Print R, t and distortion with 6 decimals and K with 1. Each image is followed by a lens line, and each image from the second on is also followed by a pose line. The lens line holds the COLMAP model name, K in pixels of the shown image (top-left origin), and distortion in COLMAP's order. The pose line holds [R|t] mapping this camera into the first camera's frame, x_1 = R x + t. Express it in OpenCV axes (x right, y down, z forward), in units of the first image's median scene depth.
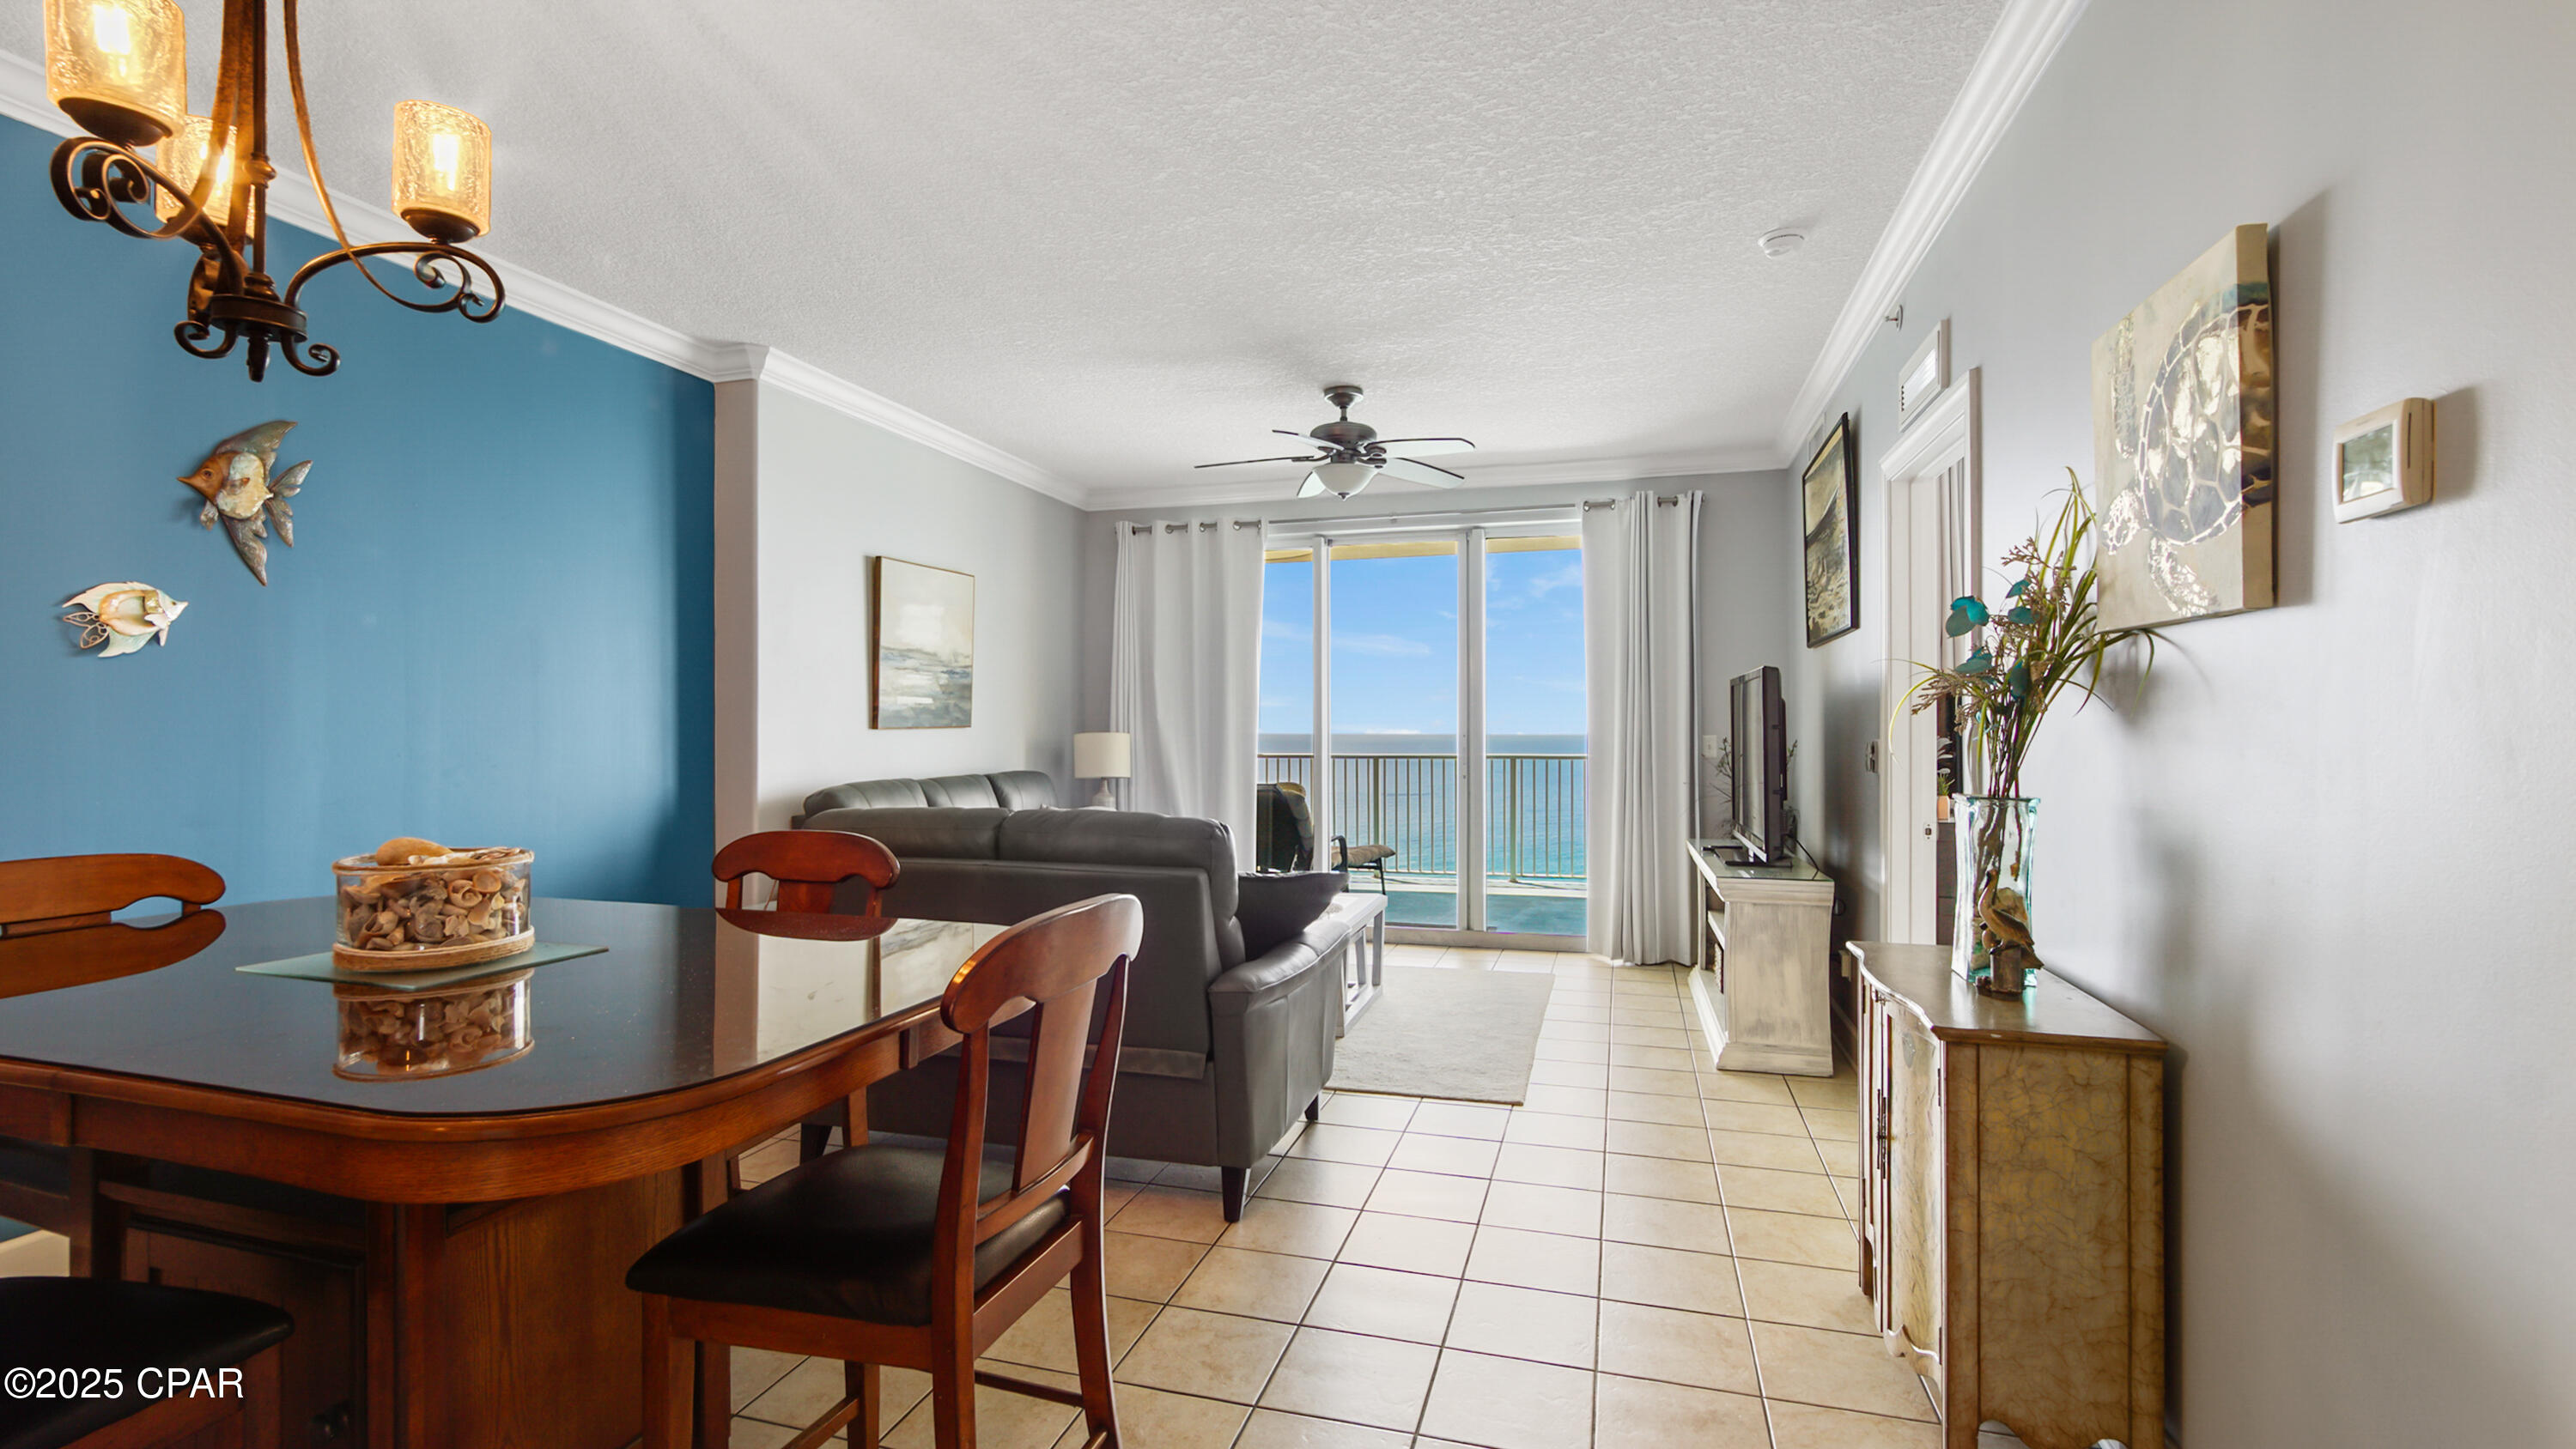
lens RADIAL K [[1147.7, 0, 1276.2], [0, 1147.7, 729.0], [0, 0, 1]] dist [-0.014105, -0.000114]
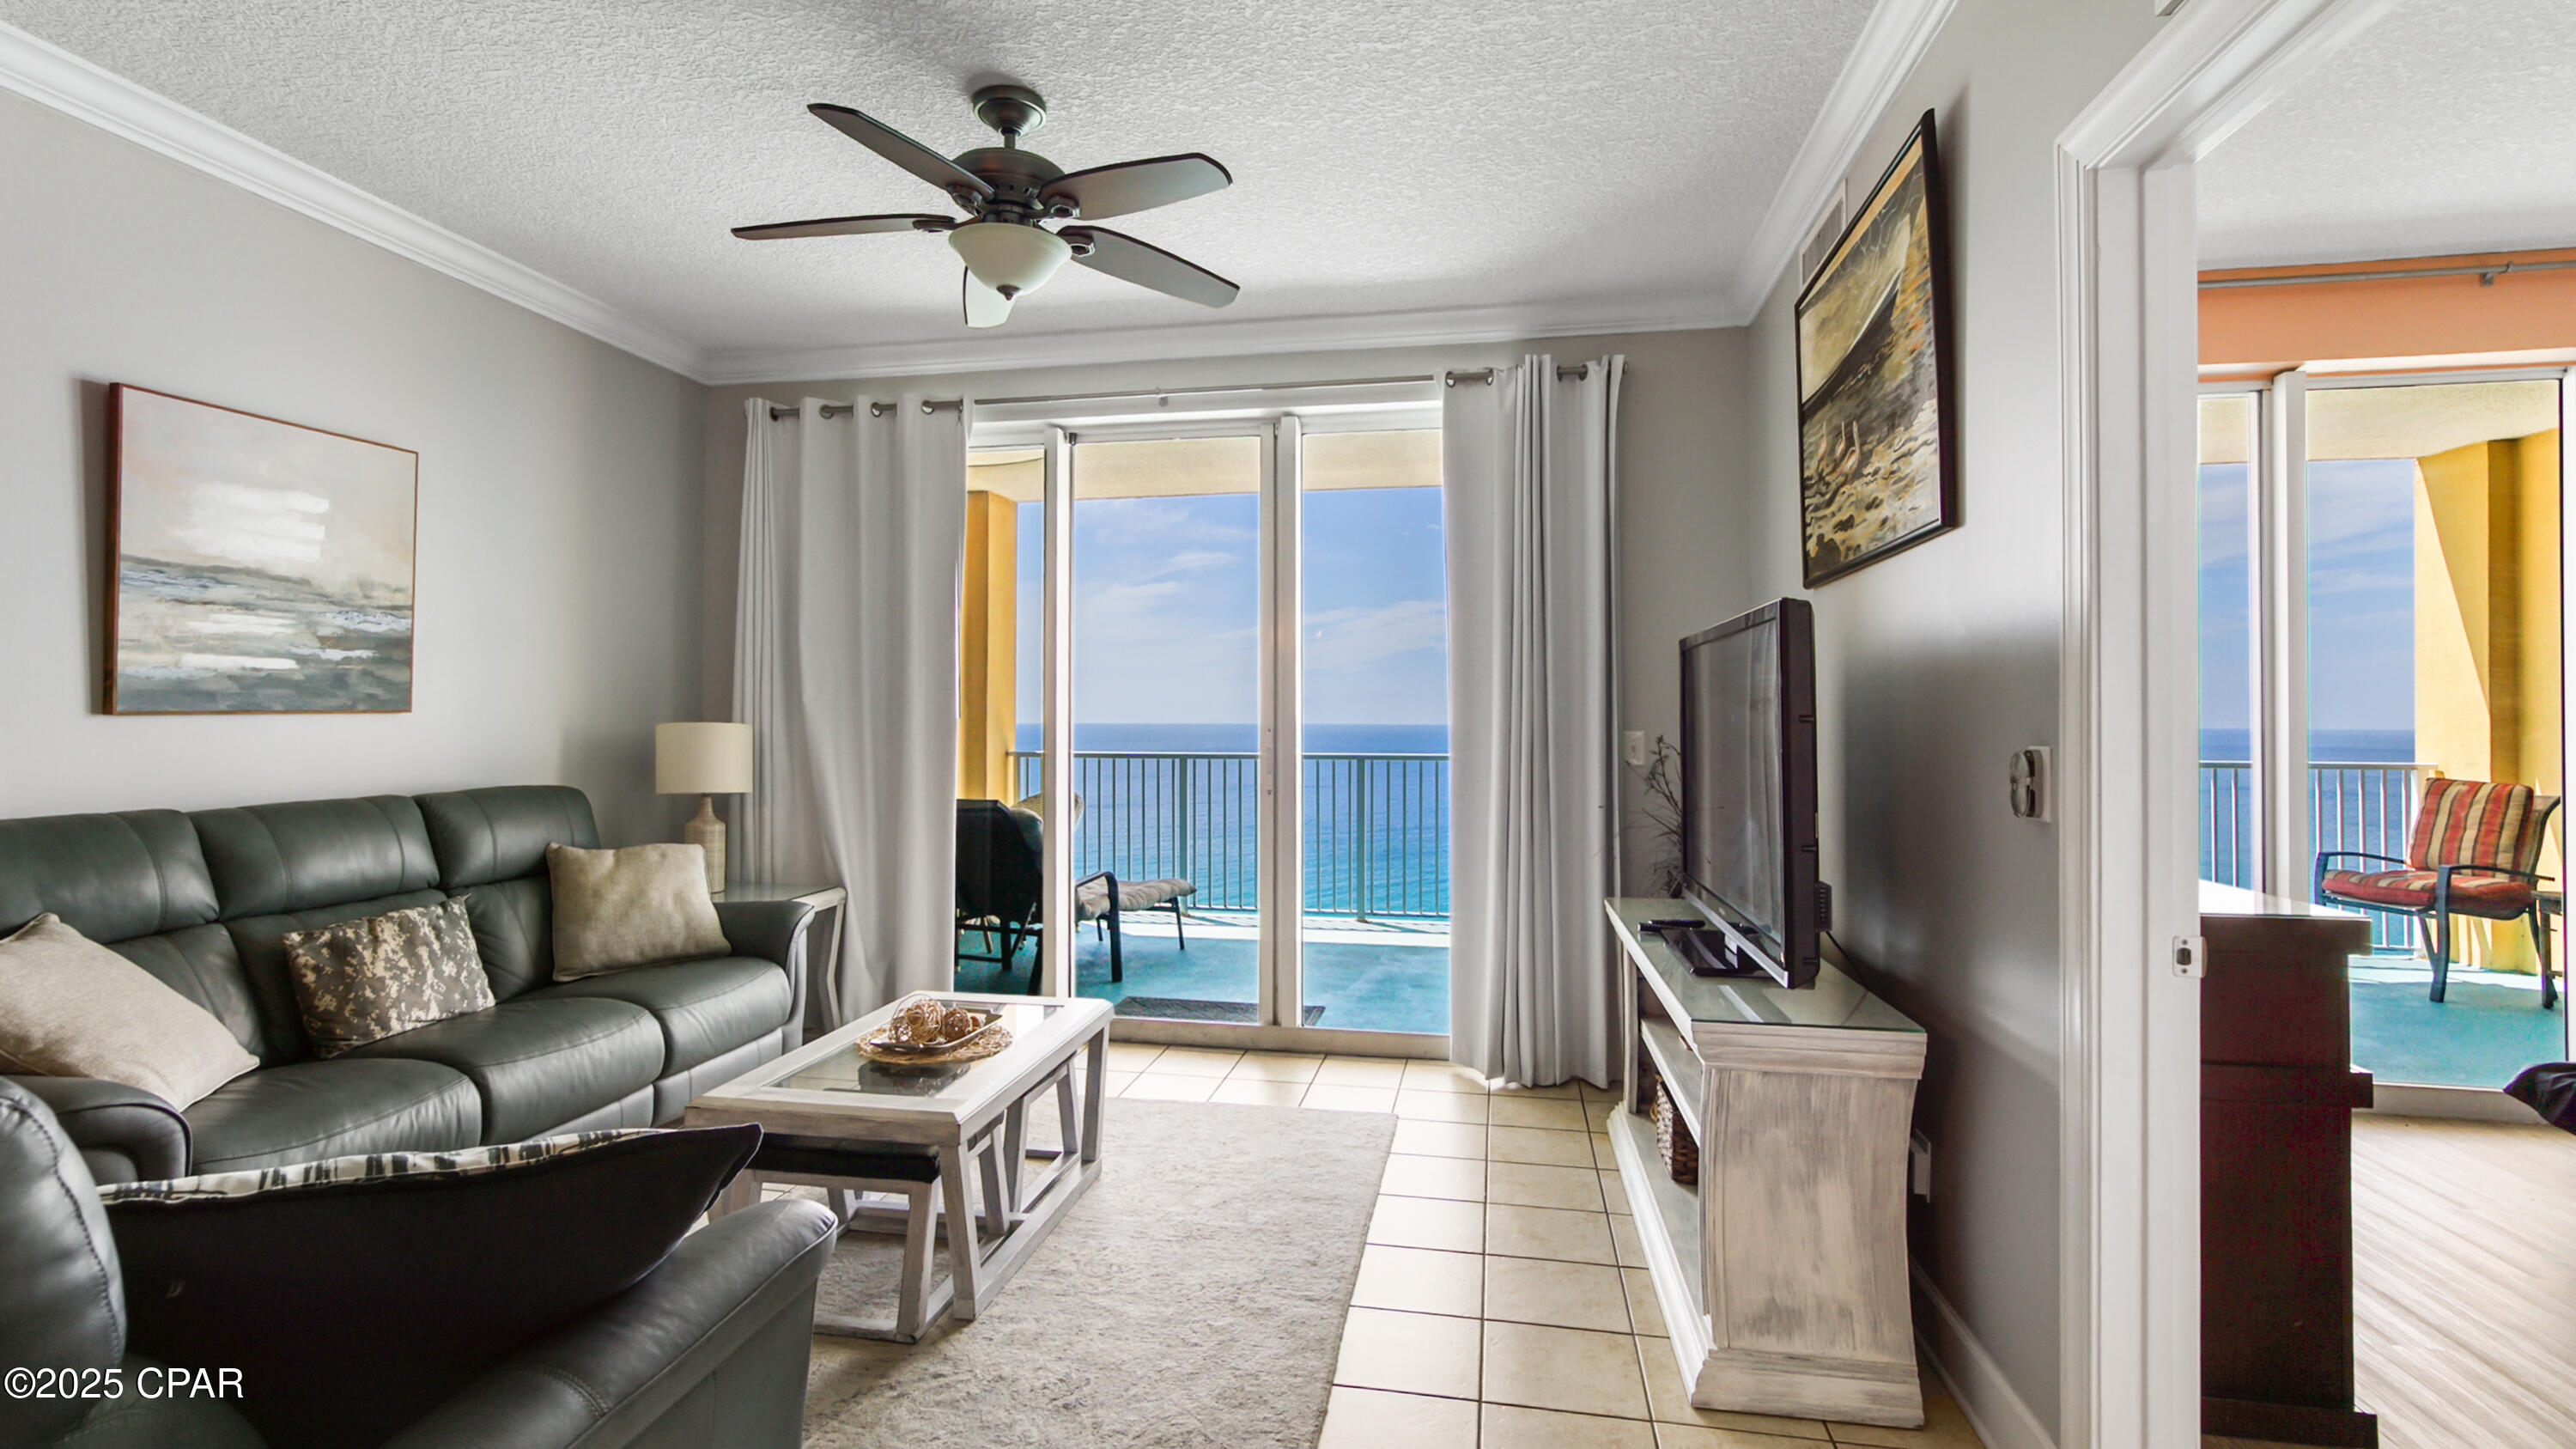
lens RADIAL K [[1153.0, 0, 1273.4], [0, 1153.0, 692.7], [0, 0, 1]] dist [-0.003305, -0.000002]
pose [[0.994962, 0.007310, 0.099985, 0.132768], [-0.004981, 0.999711, -0.023527, -0.000045], [-0.100128, 0.022911, 0.994711, 0.450165]]
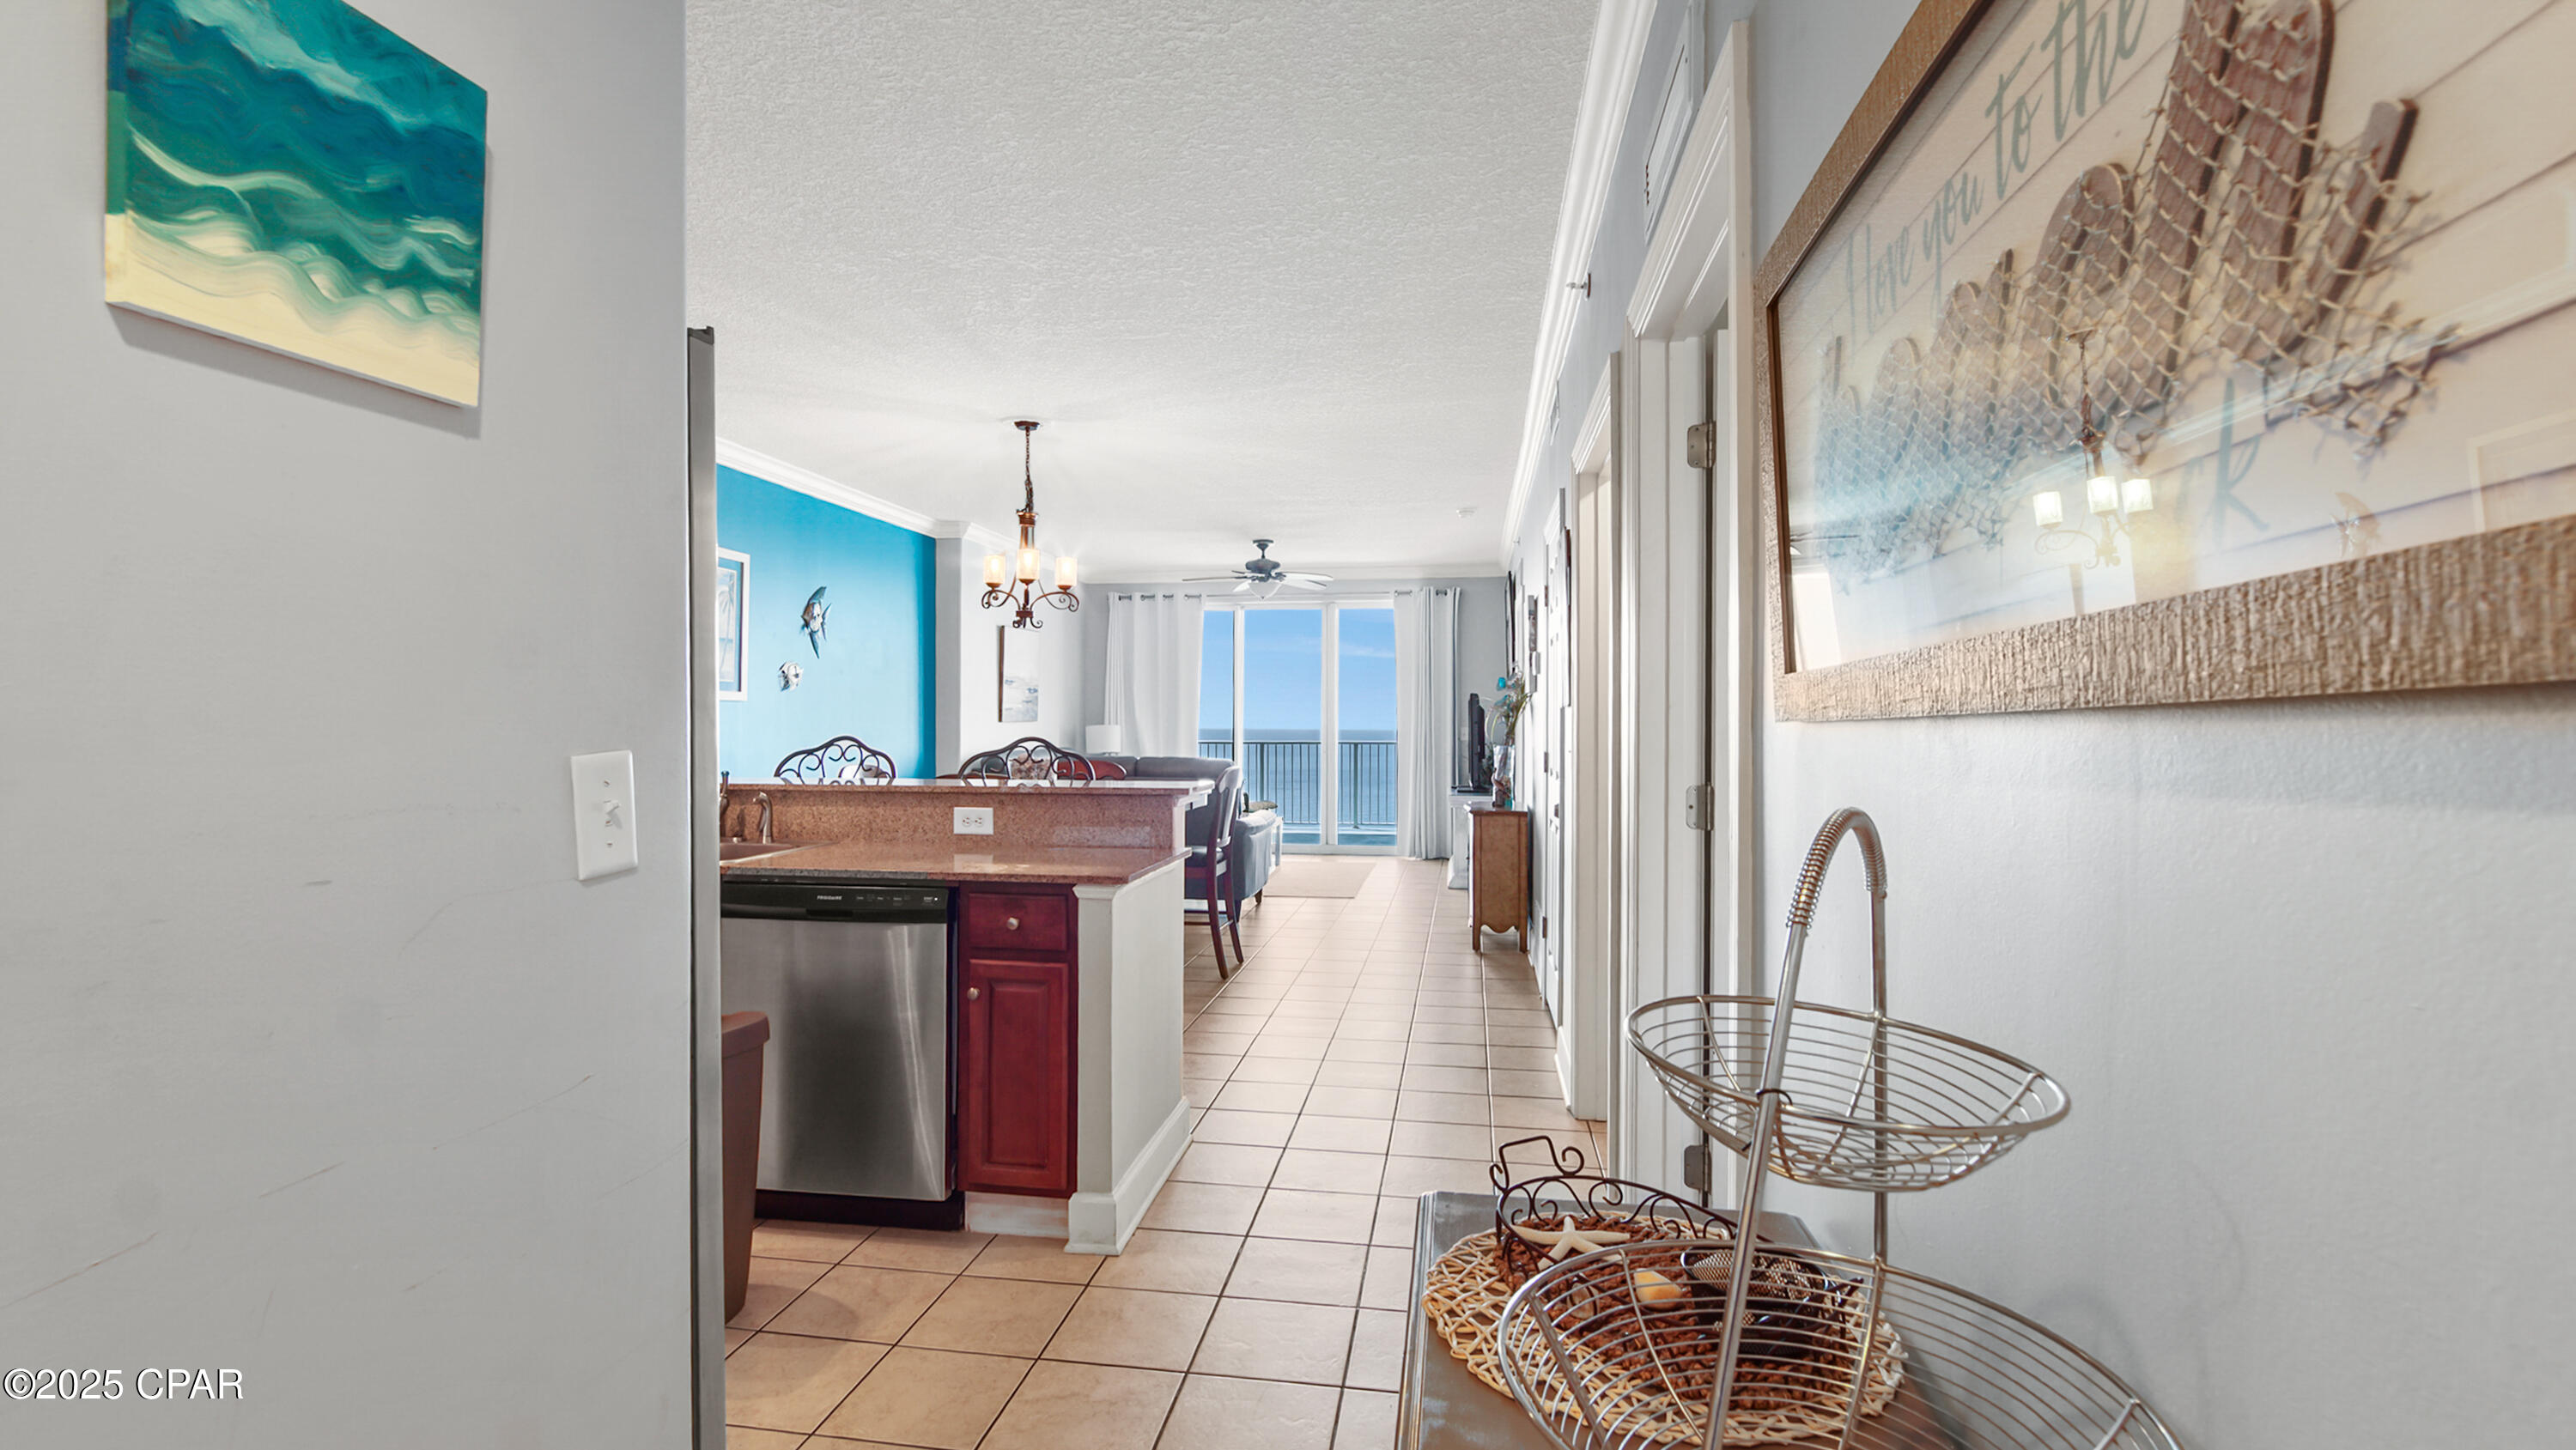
lens RADIAL K [[1209.3, 0, 1249.5], [0, 1209.3, 700.2], [0, 0, 1]] dist [-0.001617, -0.000413]
pose [[0.994006, 0.006639, 0.109120, -0.178199], [-0.004542, 0.999800, -0.019455, 0.001881], [-0.109227, 0.018842, 0.993838, -0.959378]]
